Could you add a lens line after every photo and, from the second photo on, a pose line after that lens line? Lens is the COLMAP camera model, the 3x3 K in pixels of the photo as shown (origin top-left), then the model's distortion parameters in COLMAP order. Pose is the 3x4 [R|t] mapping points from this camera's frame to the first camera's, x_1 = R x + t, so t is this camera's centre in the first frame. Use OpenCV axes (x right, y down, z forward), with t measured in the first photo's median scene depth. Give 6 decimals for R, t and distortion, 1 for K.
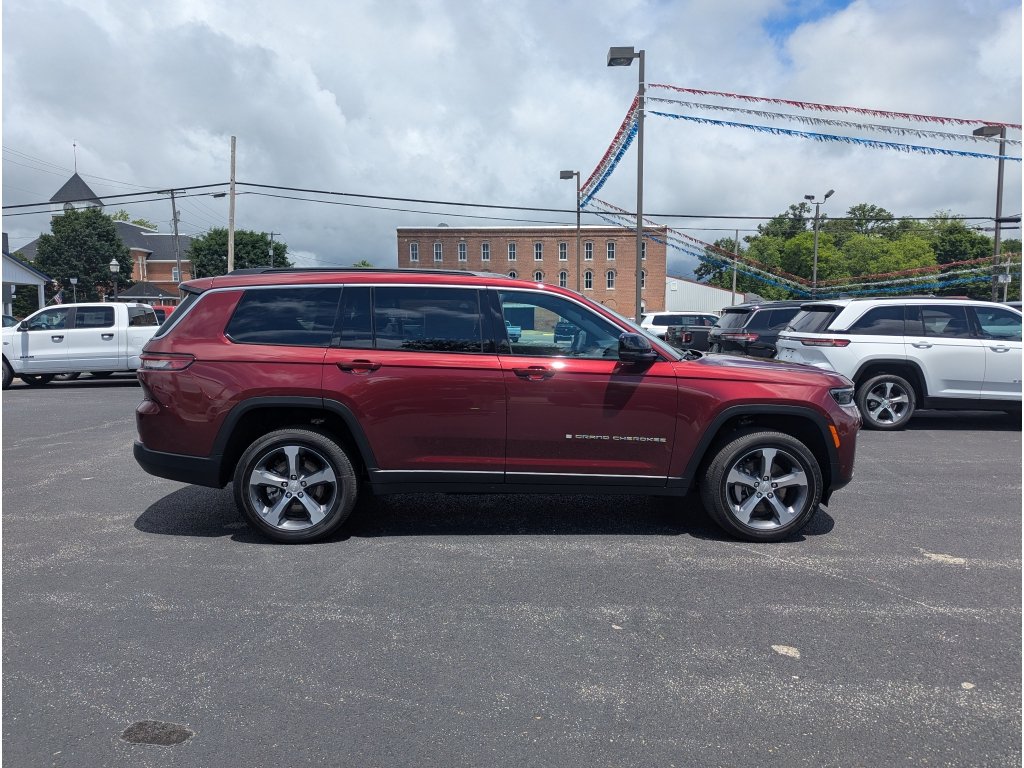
lens RADIAL K [[719.3, 0, 519.2], [0, 719.3, 390.9], [0, 0, 1]] dist [0.044227, -0.036544]
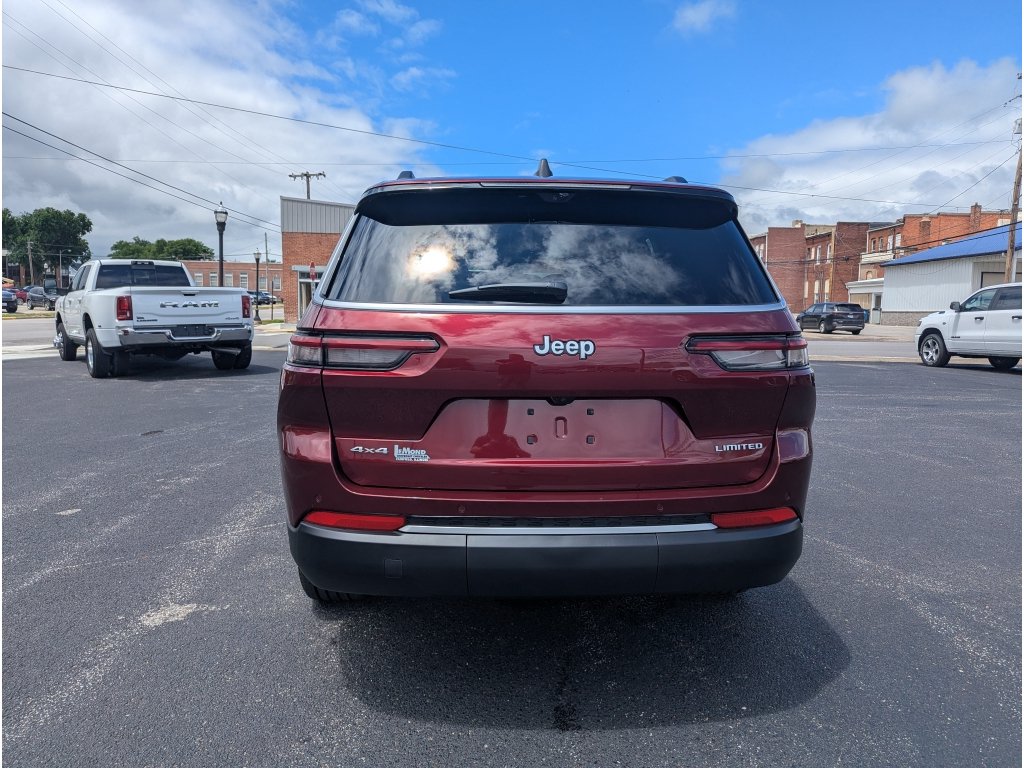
lens RADIAL K [[719.3, 0, 517.9], [0, 719.3, 386.1], [0, 0, 1]] dist [0.044227, -0.036544]
pose [[0.004384, 0.111449, -0.993760, 0.136587], [-0.108601, 0.987945, 0.110318, -0.009218], [0.994076, 0.107439, 0.016435, 0.143465]]
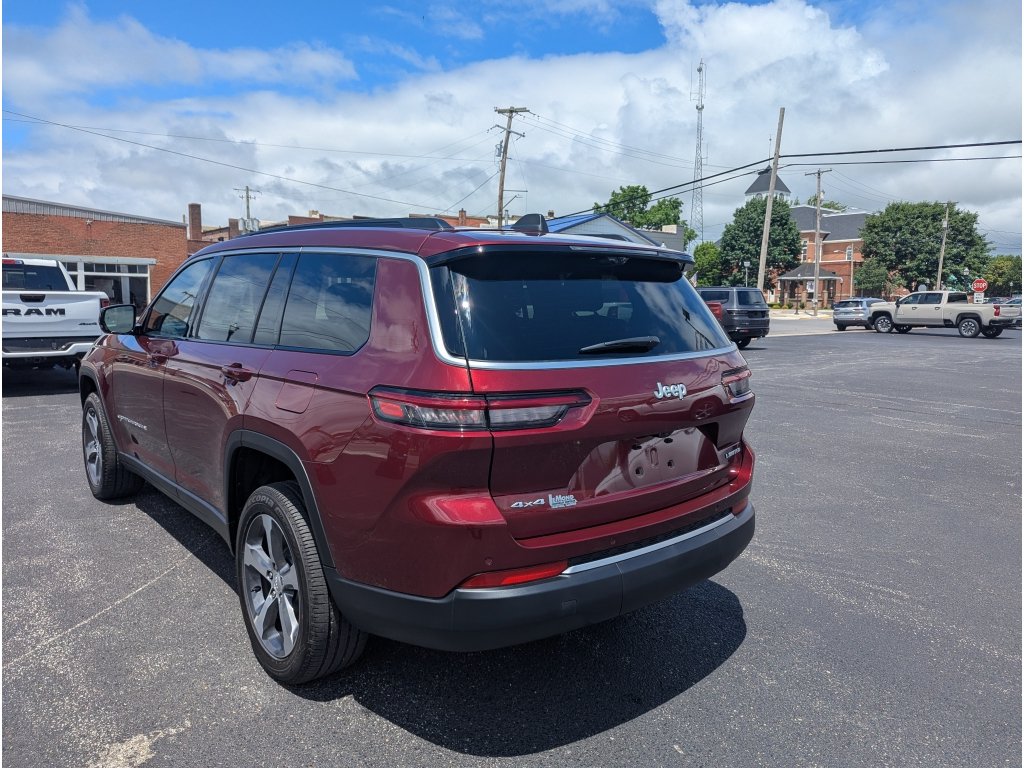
lens RADIAL K [[719.3, 0, 518.0], [0, 719.3, 381.8], [0, 0, 1]] dist [0.044227, -0.036544]
pose [[0.614143, 0.099460, -0.782902, 0.126754], [-0.087740, 0.994482, 0.057512, -0.009964], [0.784302, 0.033371, 0.619481, 0.099324]]
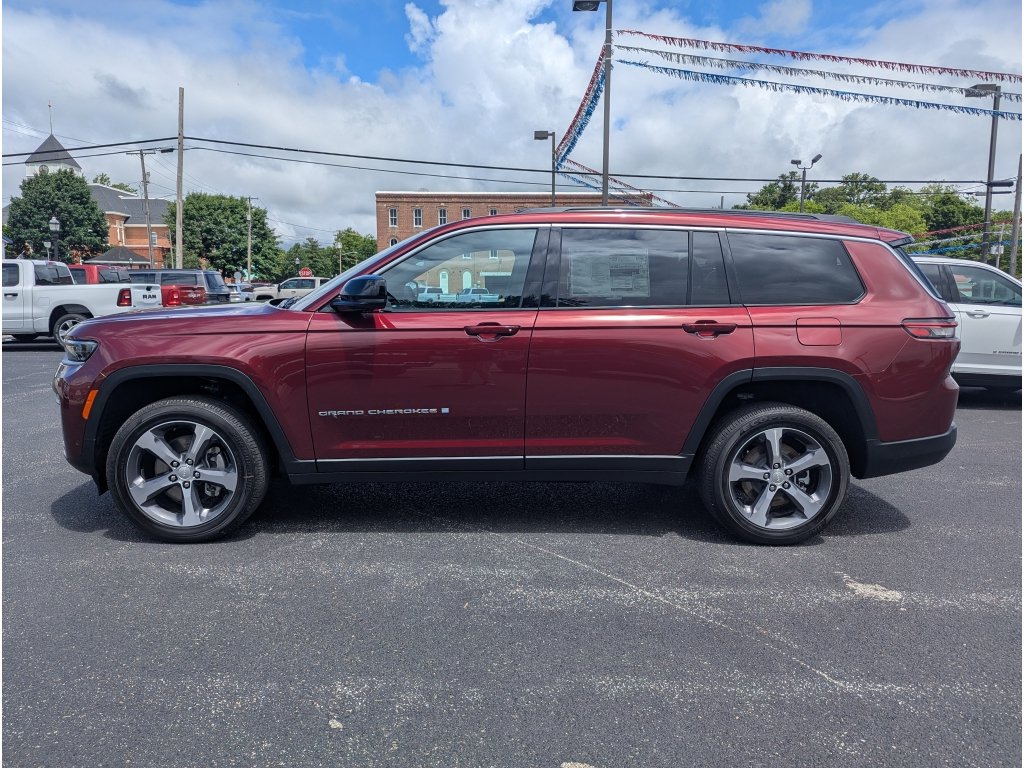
lens RADIAL K [[719.3, 0, 505.5], [0, 719.3, 382.9], [0, 0, 1]] dist [0.044227, -0.036544]
pose [[0.999954, 0.009066, -0.003155, 0.024300], [-0.008966, 0.999497, 0.030410, 0.000357], [0.003430, -0.030380, 0.999533, 0.031279]]
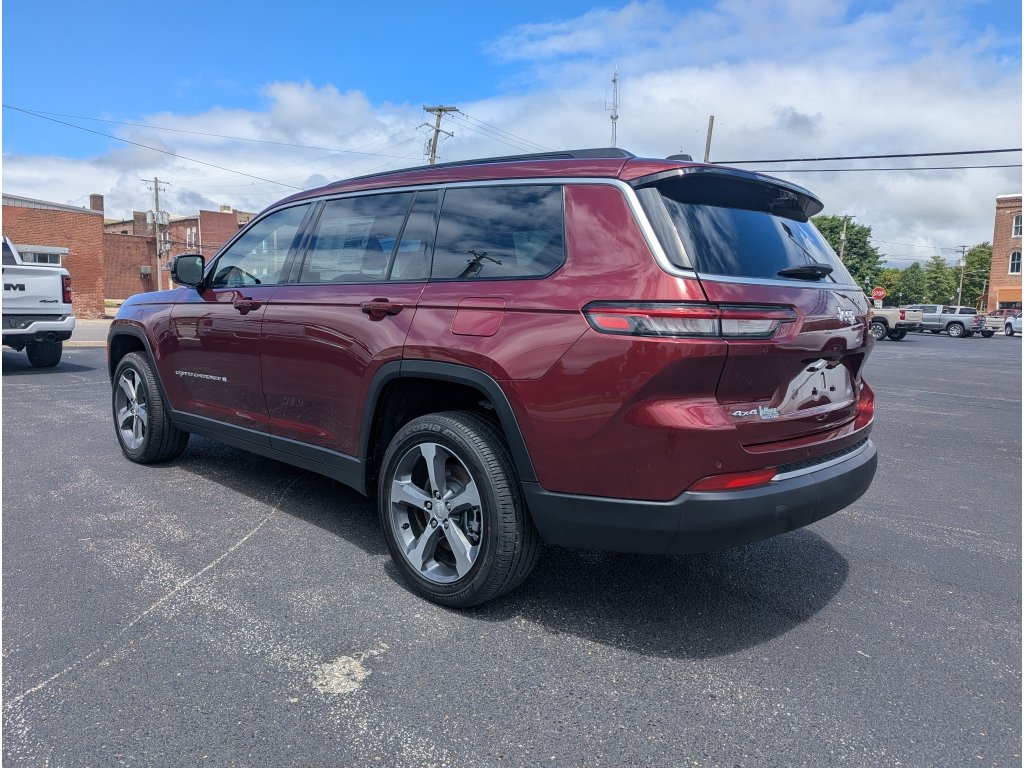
lens RADIAL K [[719.3, 0, 507.3], [0, 719.3, 386.6], [0, 0, 1]] dist [0.044227, -0.036544]
pose [[0.693300, 0.100751, -0.713572, 0.112847], [-0.095458, 0.994293, 0.047640, -0.000727], [0.714299, 0.035087, 0.698961, 0.080582]]
